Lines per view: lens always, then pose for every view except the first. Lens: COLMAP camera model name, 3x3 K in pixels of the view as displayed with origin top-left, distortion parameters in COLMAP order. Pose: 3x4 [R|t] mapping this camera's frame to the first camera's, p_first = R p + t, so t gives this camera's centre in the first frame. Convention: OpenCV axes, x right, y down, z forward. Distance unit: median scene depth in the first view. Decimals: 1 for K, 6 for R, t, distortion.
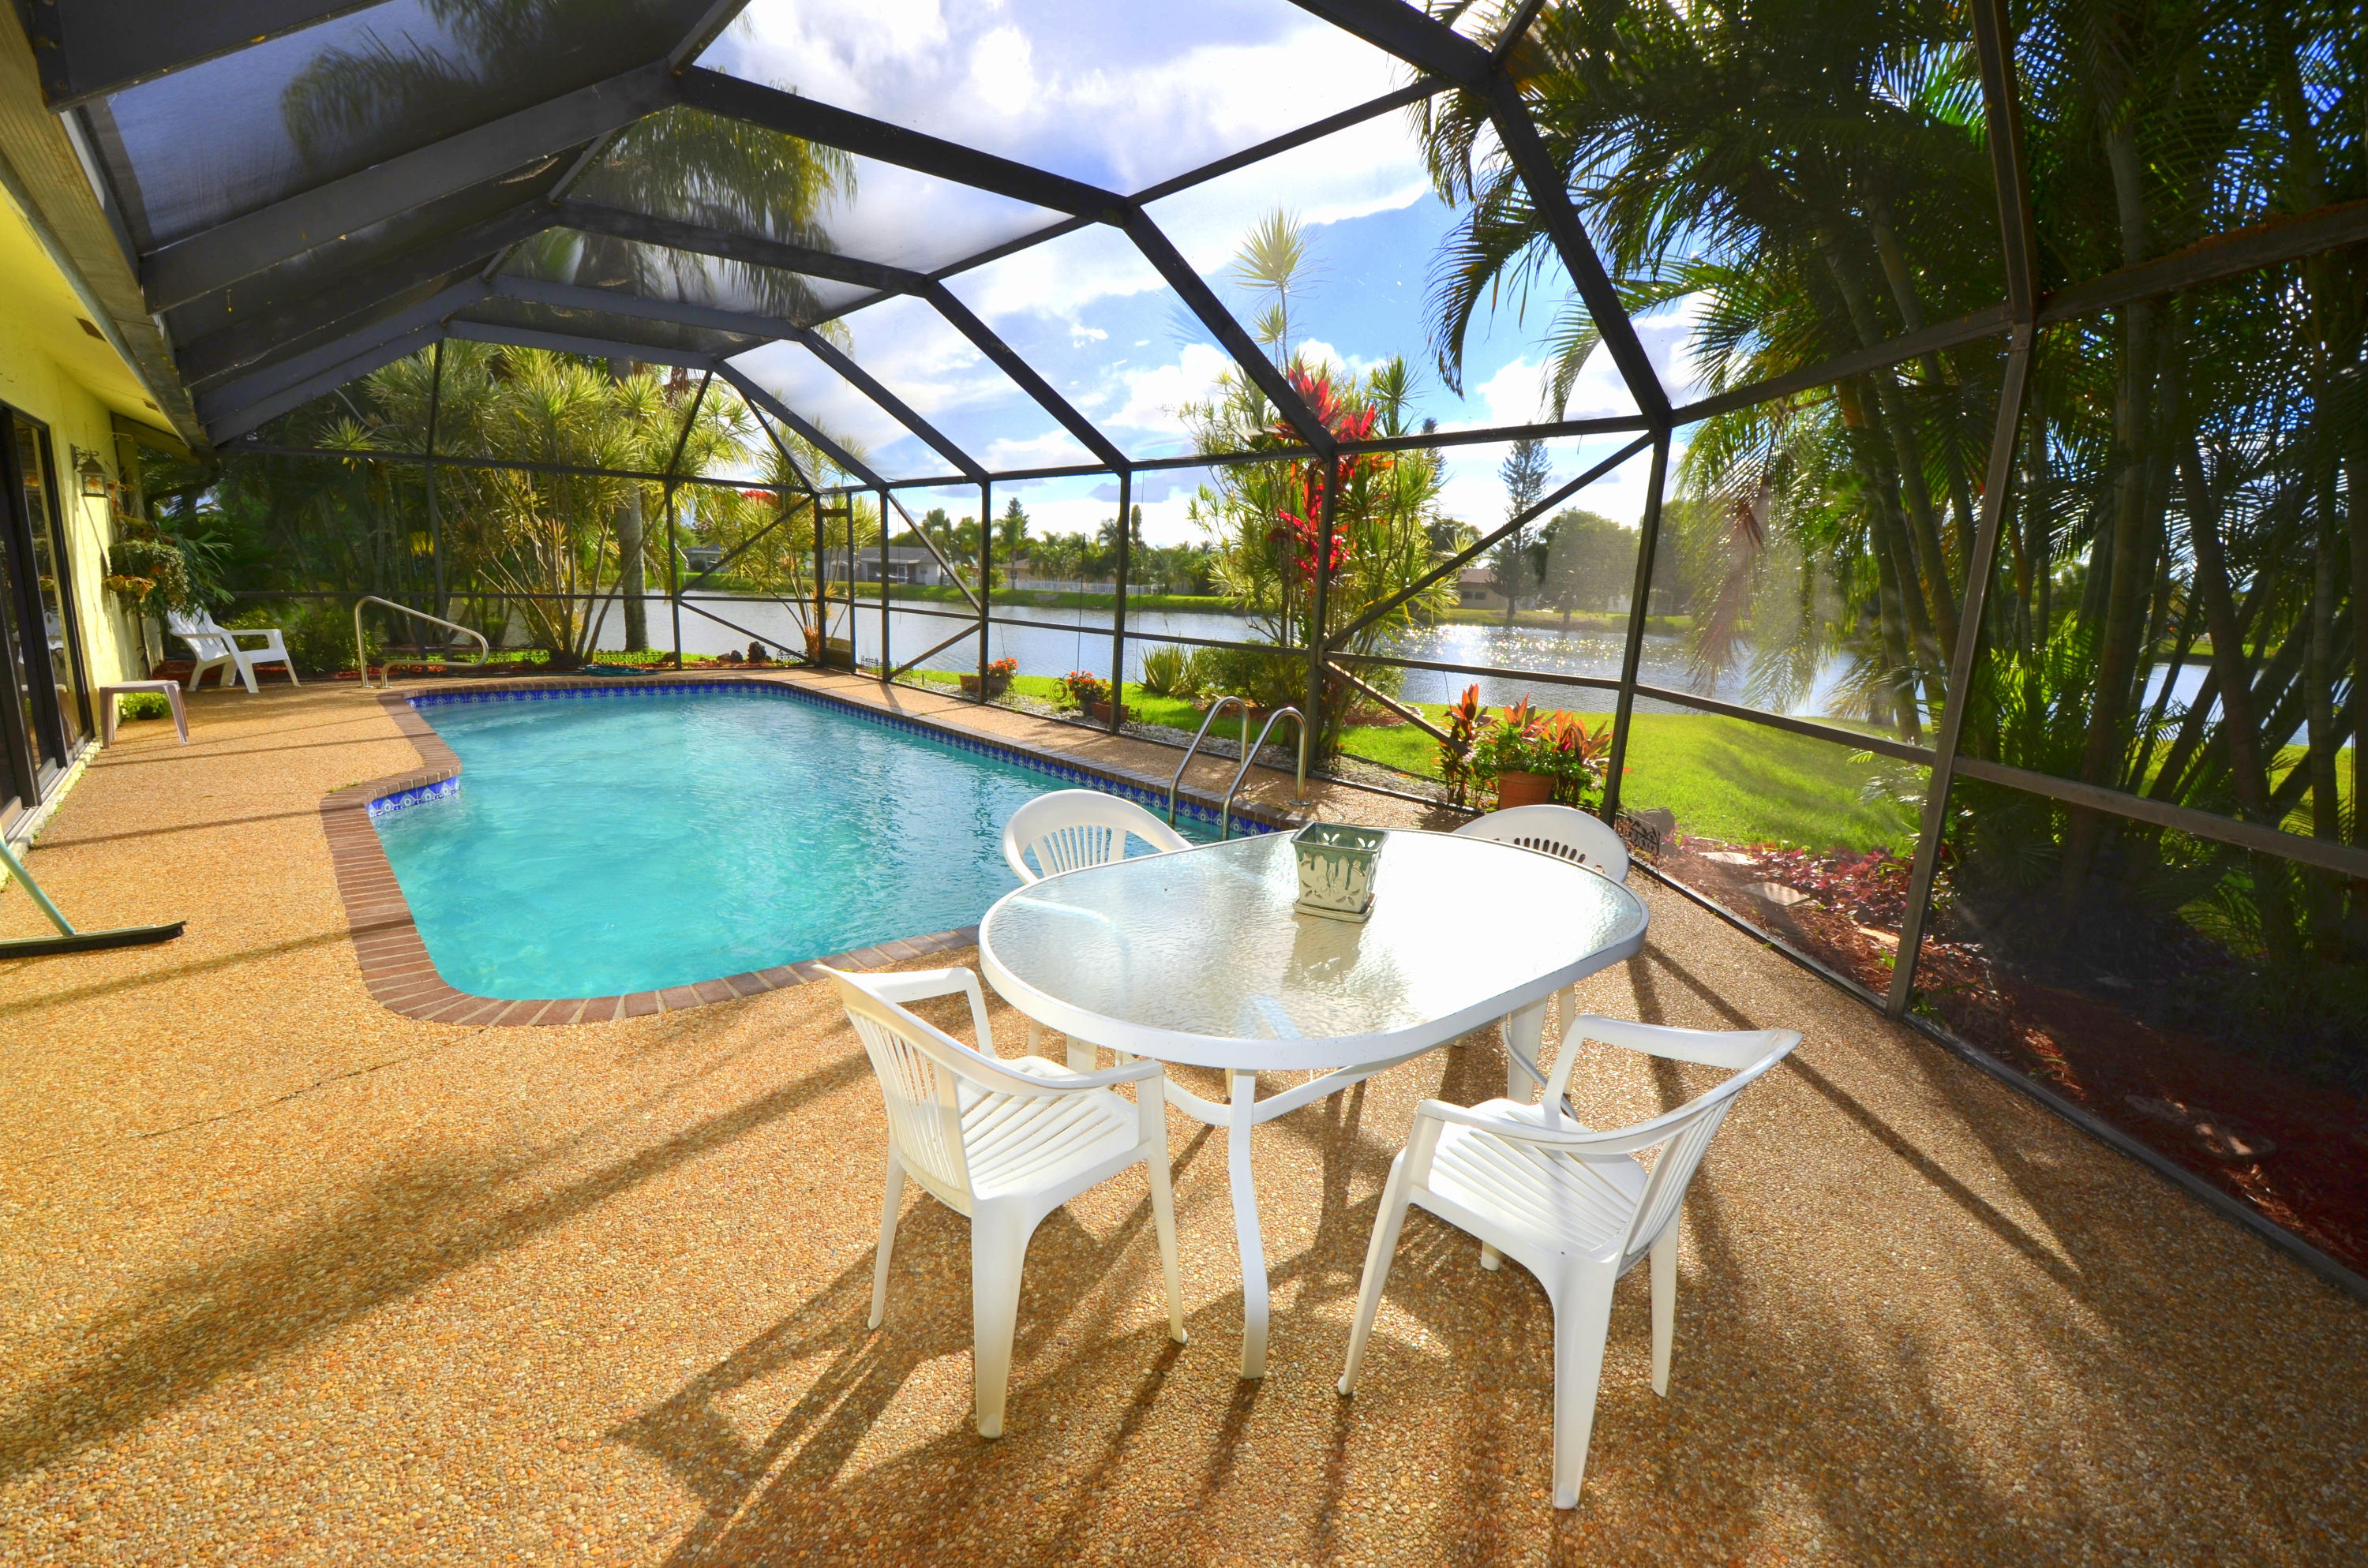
lens RADIAL K [[1035.2, 0, 1171.7], [0, 1035.2, 795.5], [0, 0, 1]] dist [0.024088, -0.028952]
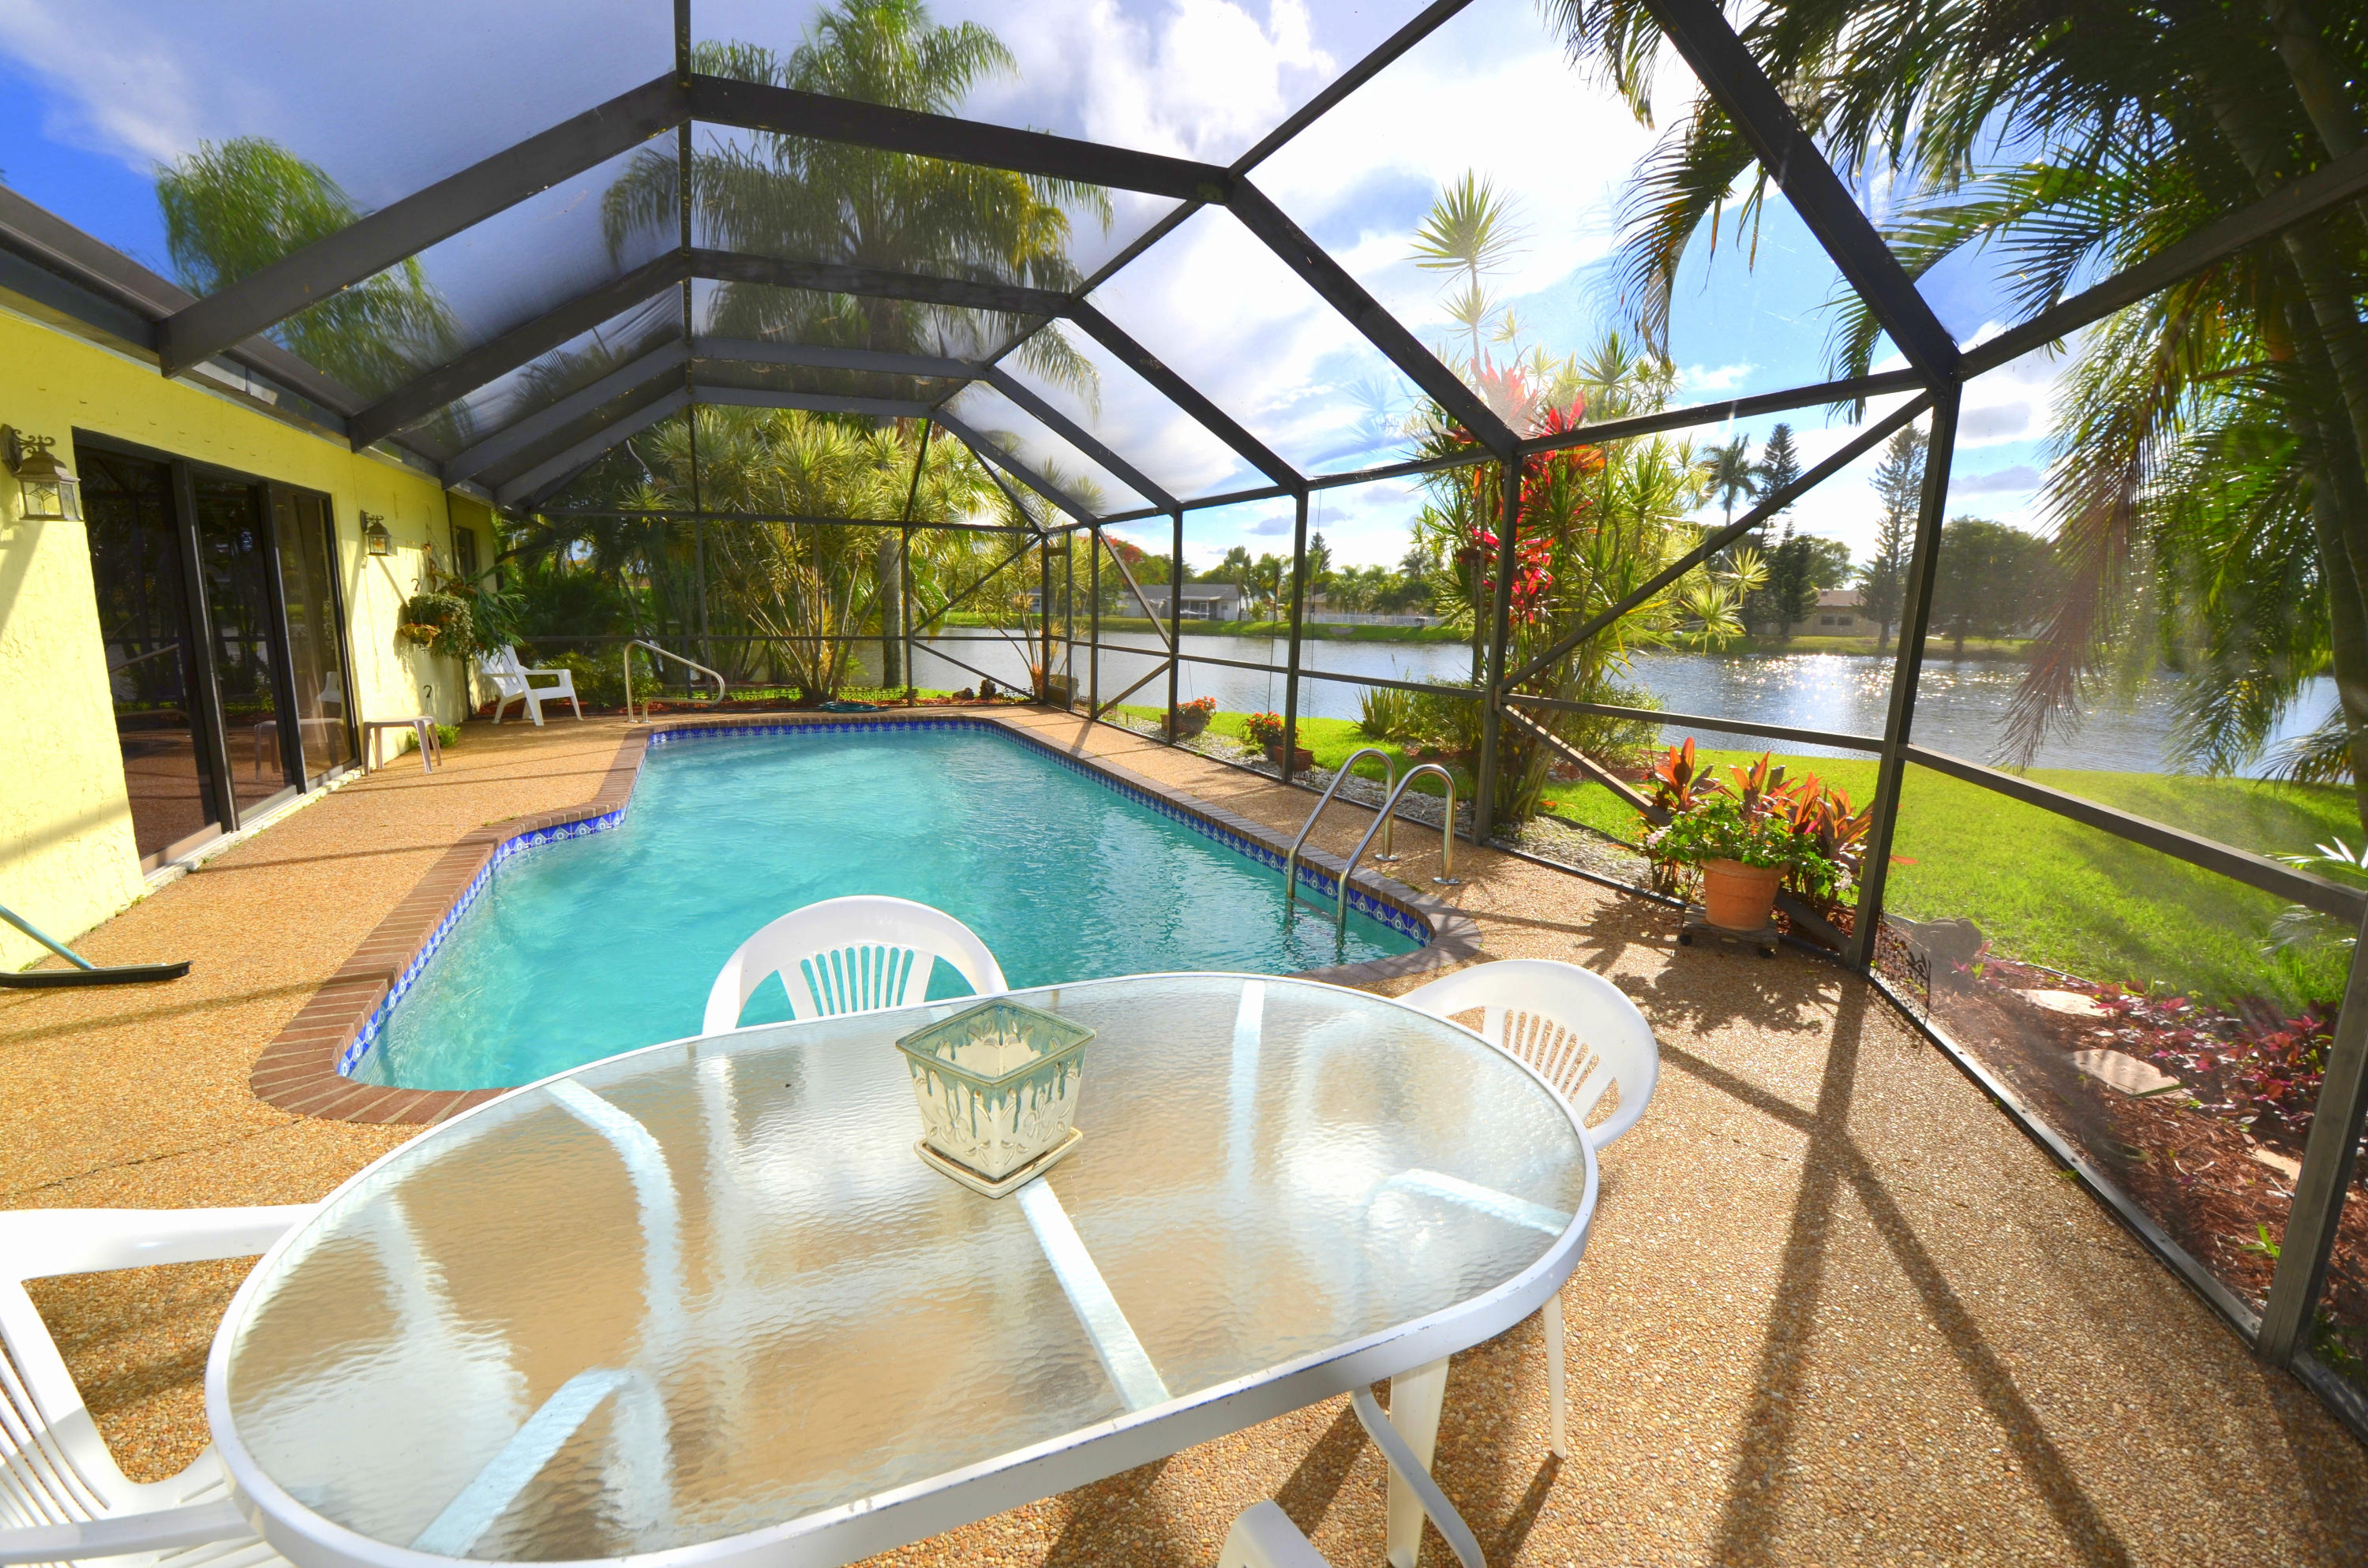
lens RADIAL K [[1035.2, 0, 1171.7], [0, 1035.2, 795.5], [0, 0, 1]] dist [0.024088, -0.028952]
pose [[0.958220, 0.030429, -0.284409, 0.098620], [-0.039383, 0.998891, -0.025818, -0.020292], [0.283307, 0.035940, 0.958355, 0.106636]]
